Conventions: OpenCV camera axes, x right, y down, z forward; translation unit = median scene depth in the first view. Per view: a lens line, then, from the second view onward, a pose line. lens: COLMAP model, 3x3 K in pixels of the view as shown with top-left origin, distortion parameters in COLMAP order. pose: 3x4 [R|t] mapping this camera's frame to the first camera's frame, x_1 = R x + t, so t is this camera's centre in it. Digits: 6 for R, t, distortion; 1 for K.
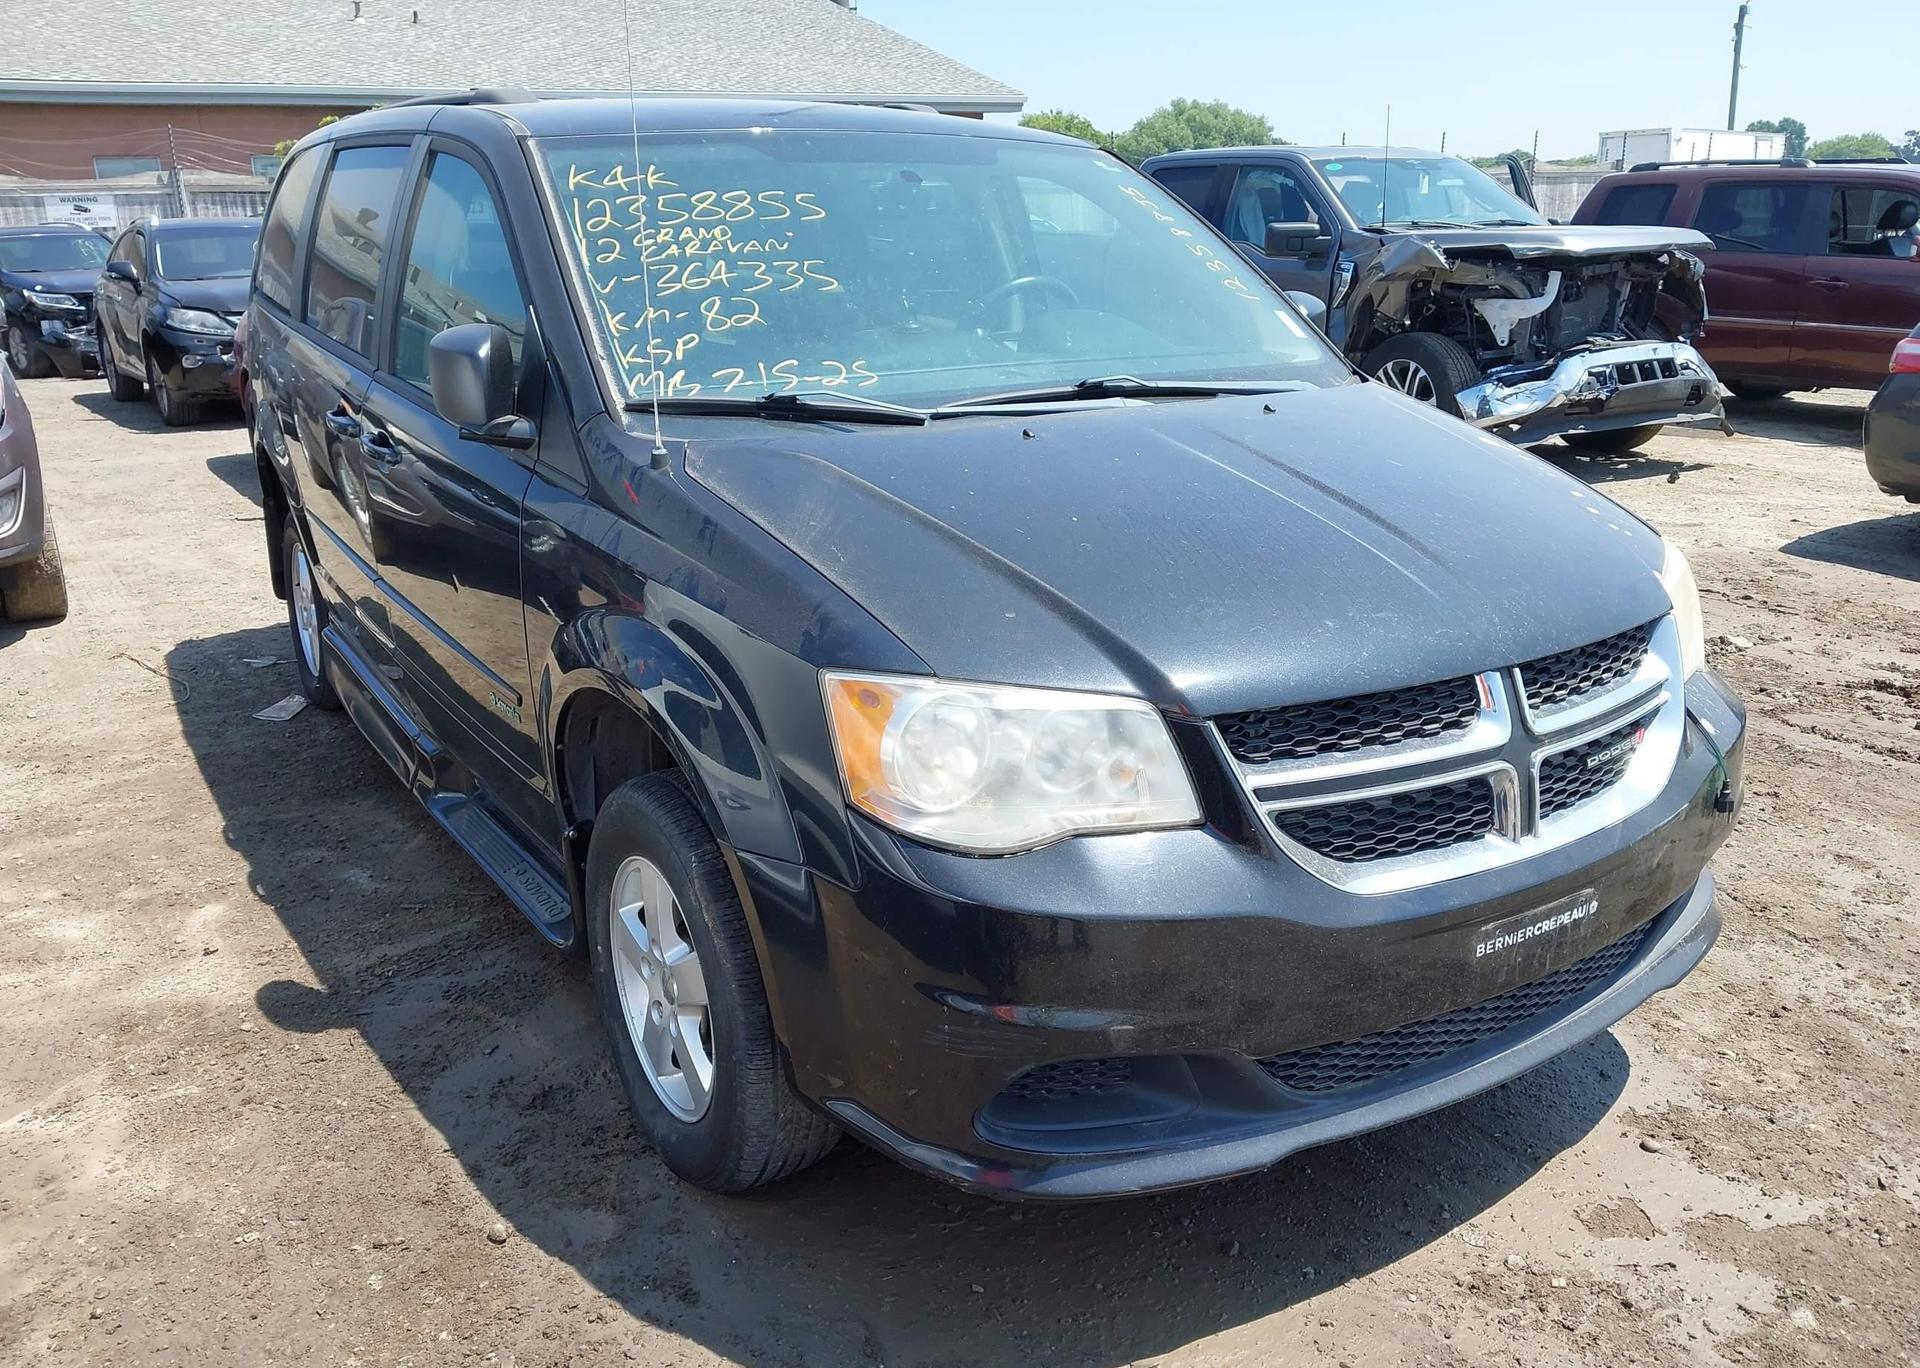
lens RADIAL K [[1589.0, 0, 960.0], [0, 1589.0, 684.0], [0, 0, 1]] dist [0.006441, 0.005779]
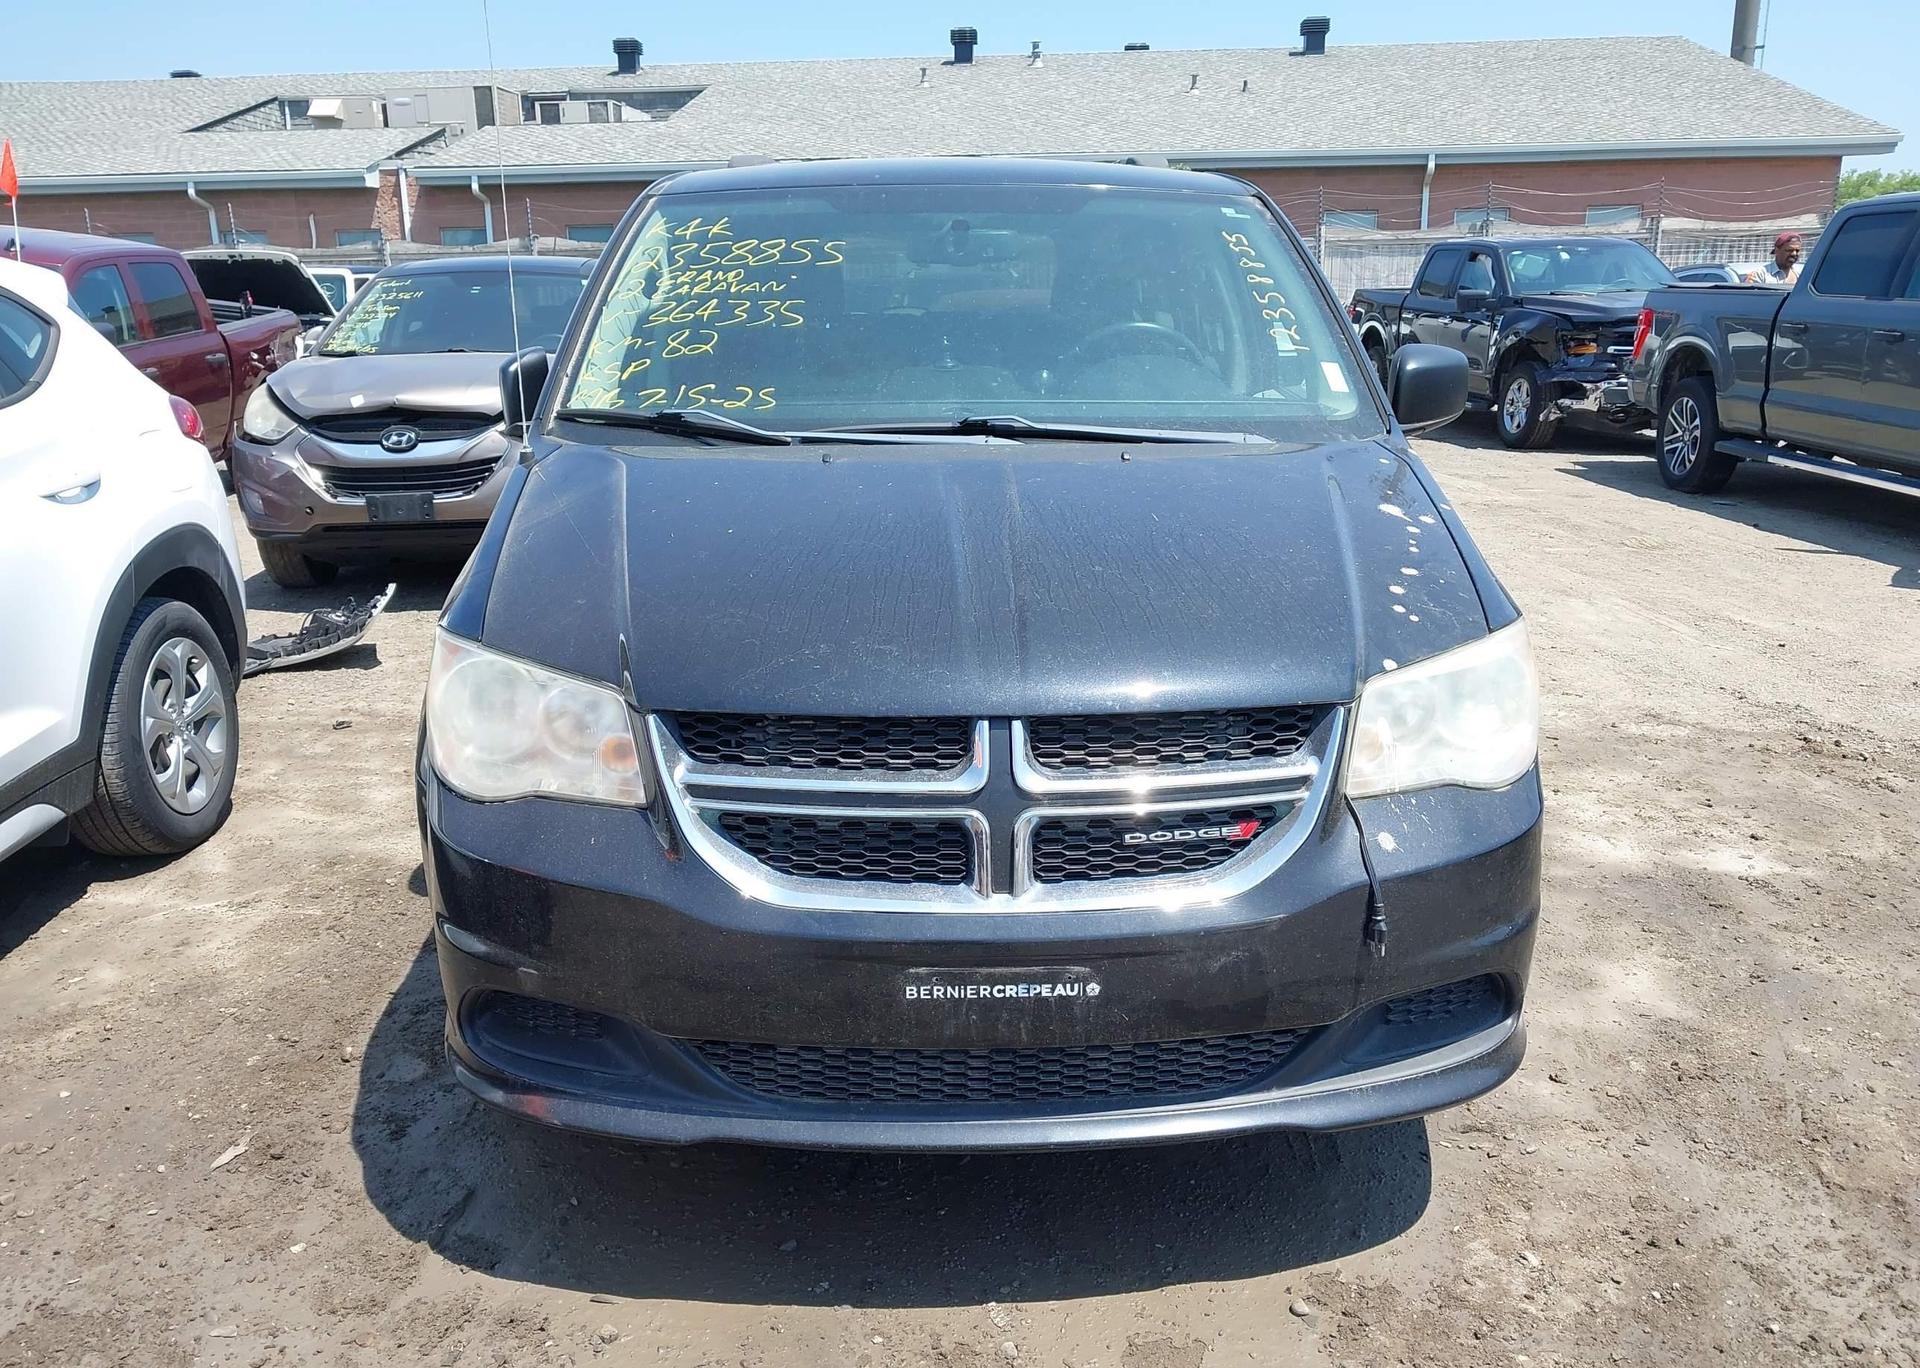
lens RADIAL K [[1542.7, 0, 857.8], [0, 1542.7, 653.4], [0, 0, 1]] dist [0.024242, -0.003507]
pose [[0.857033, 0.130635, -0.498426, 0.701377], [-0.152047, 0.988370, -0.002394, -0.031528], [0.492317, 0.077836, 0.866929, 0.127268]]
